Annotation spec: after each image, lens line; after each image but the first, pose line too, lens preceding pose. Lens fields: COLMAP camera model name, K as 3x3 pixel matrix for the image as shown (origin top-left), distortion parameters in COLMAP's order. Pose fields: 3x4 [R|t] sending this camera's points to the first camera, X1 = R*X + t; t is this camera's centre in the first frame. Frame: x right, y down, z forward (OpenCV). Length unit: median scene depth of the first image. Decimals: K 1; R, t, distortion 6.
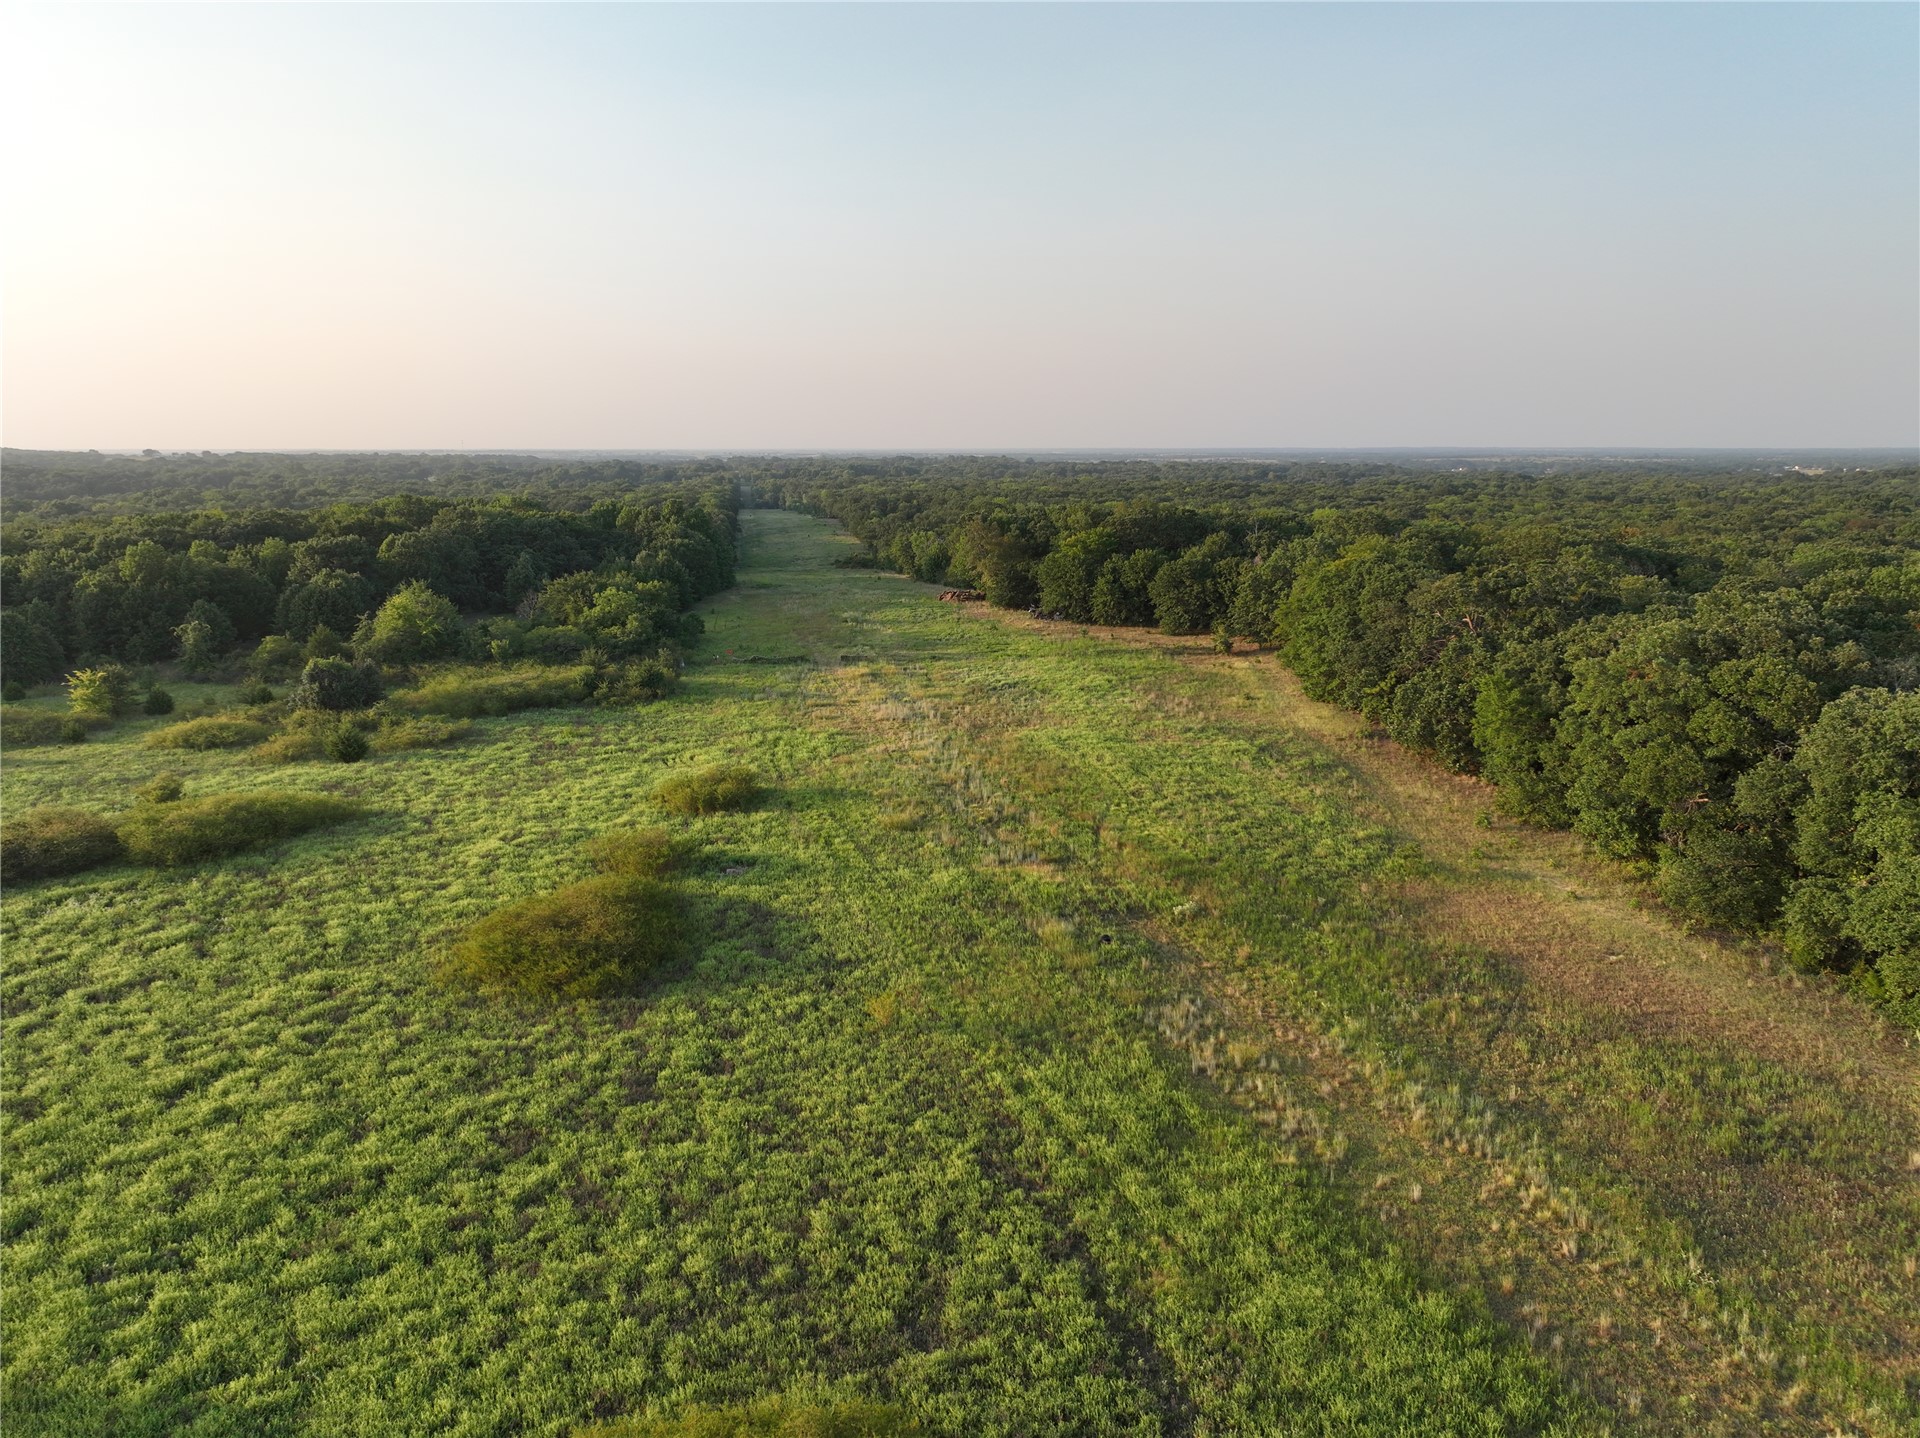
lens RADIAL K [[1353.3, 0, 965.5], [0, 1353.3, 714.6], [0, 0, 1]] dist [-0.002075, 0.020567]
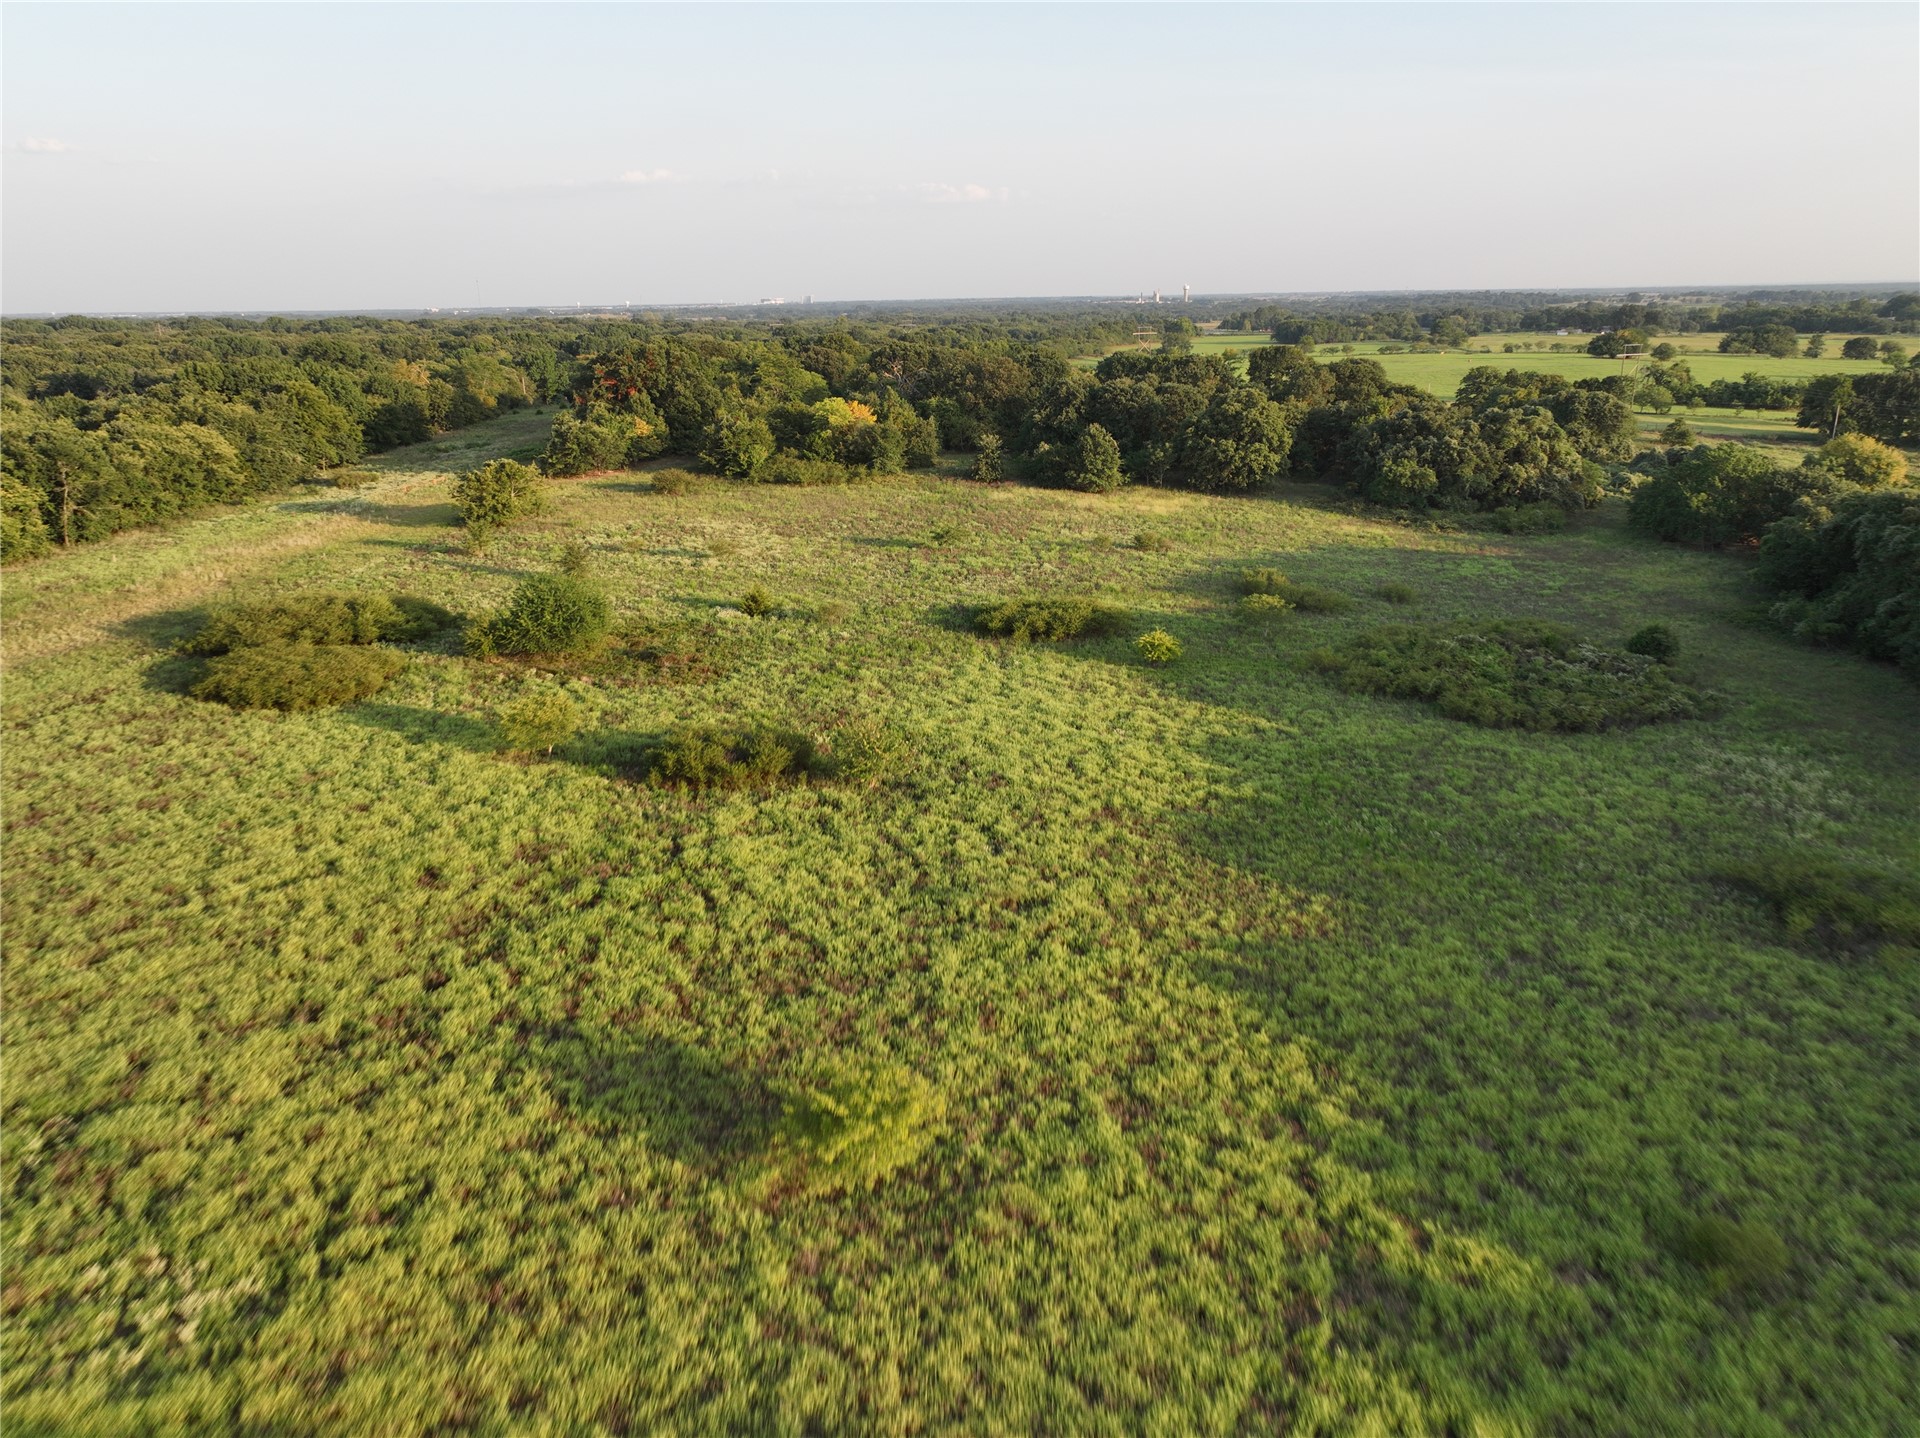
lens RADIAL K [[1353.3, 0, 960.6], [0, 1353.3, 715.3], [0, 0, 1]] dist [-0.002075, 0.020567]
pose [[-0.934901, -0.084252, 0.344763, -0.787603], [0.091639, 0.881168, 0.463837, -0.168516], [-0.342873, 0.465235, -0.816085, 0.906205]]
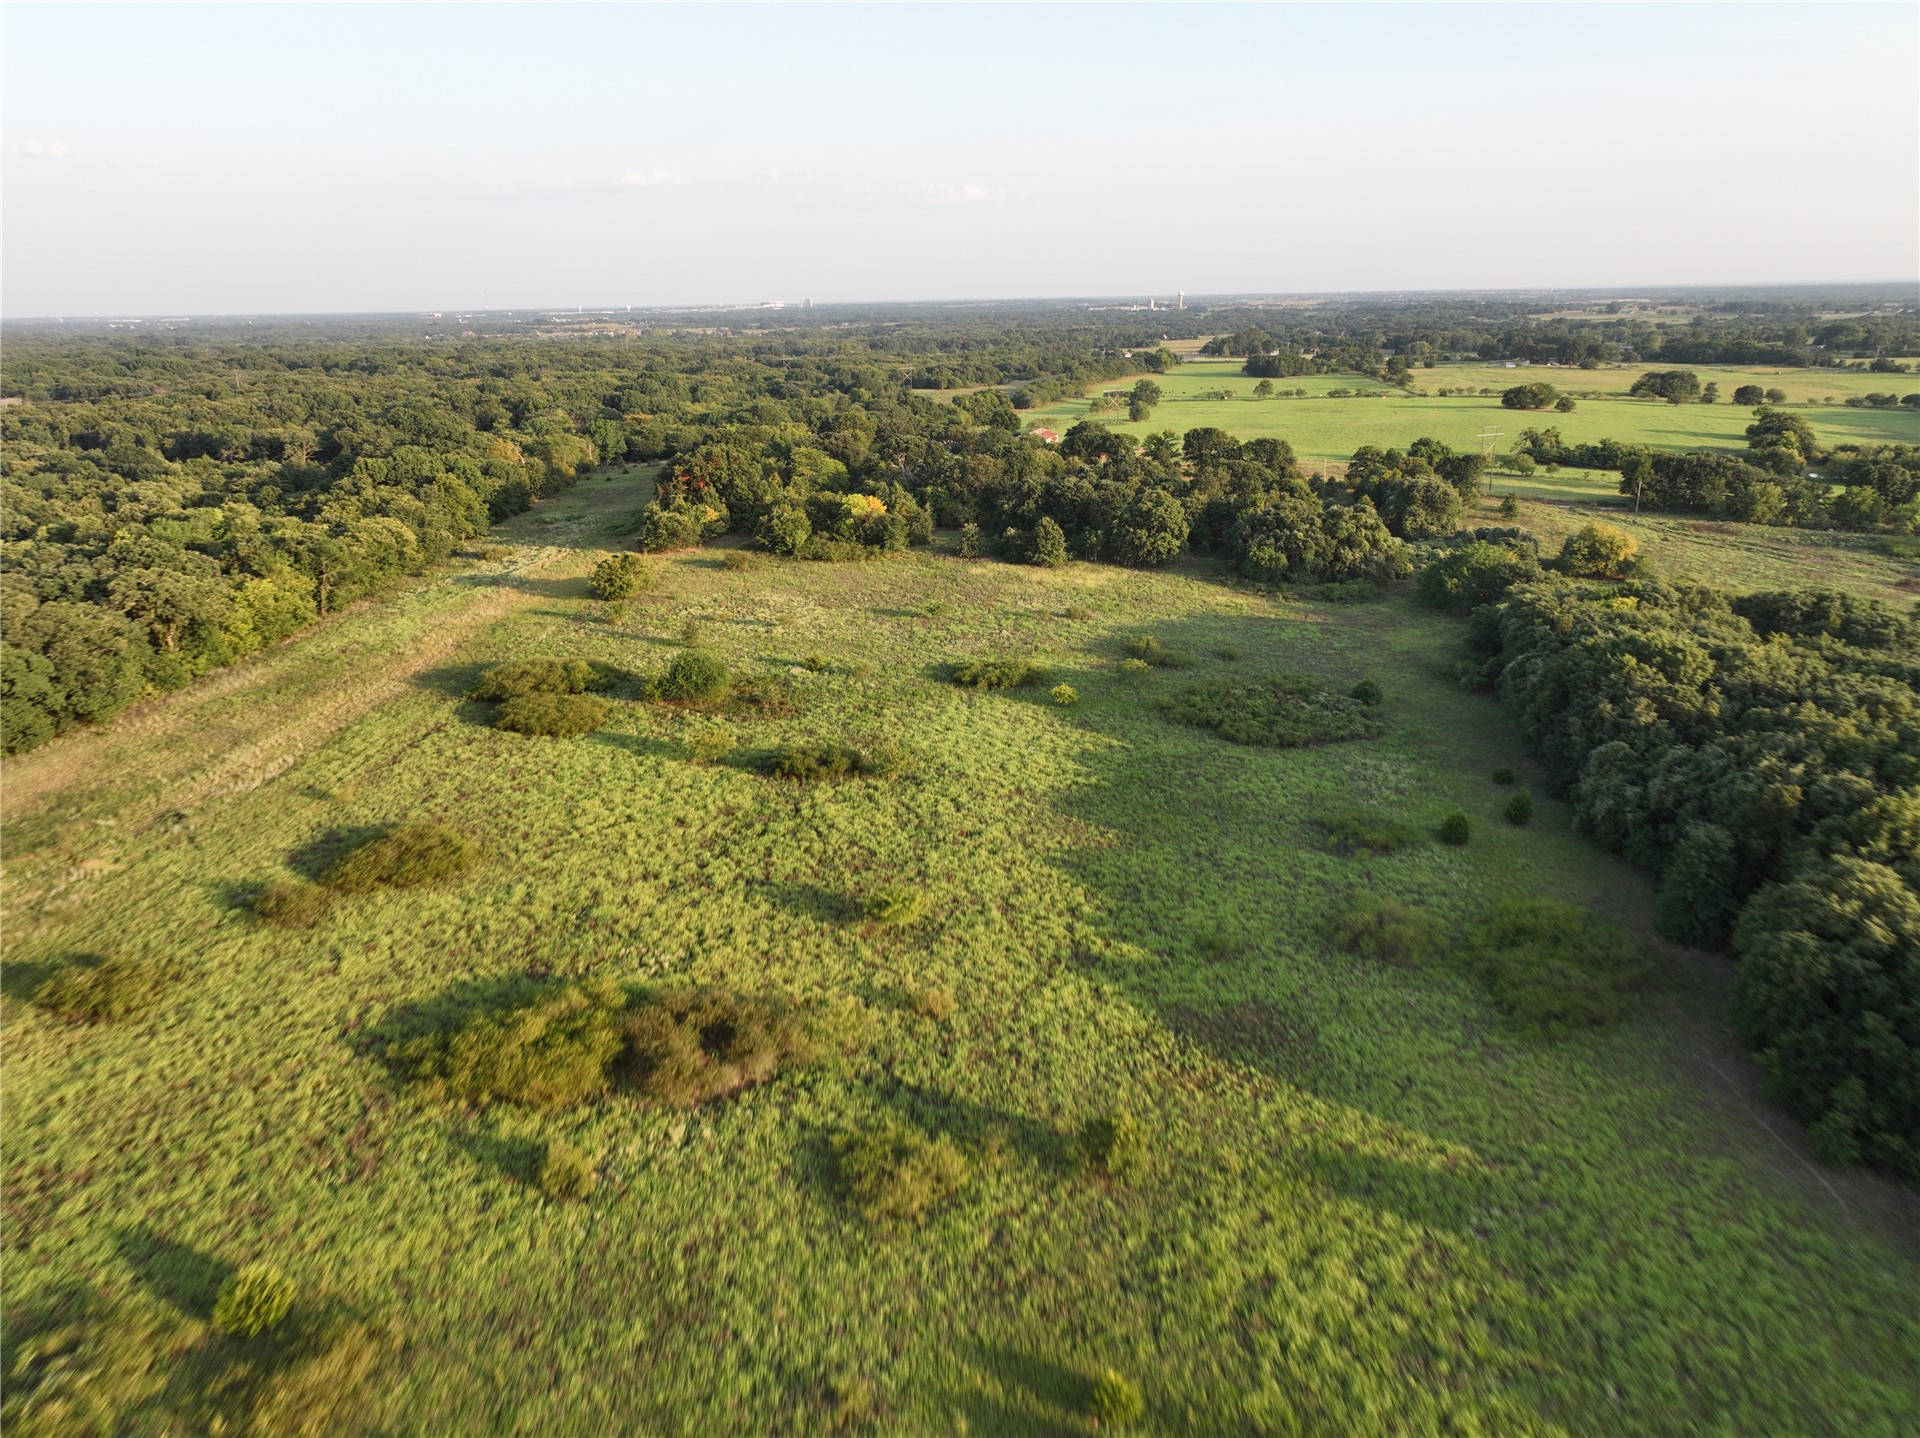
lens RADIAL K [[1353.3, 0, 958.7], [0, 1353.3, 726.3], [0, 0, 1]] dist [-0.002075, 0.020567]
pose [[-0.934632, -0.084572, 0.345414, -1.022354], [0.094841, 0.876852, 0.471313, -0.483223], [-0.342737, 0.473263, -0.811513, 1.404178]]
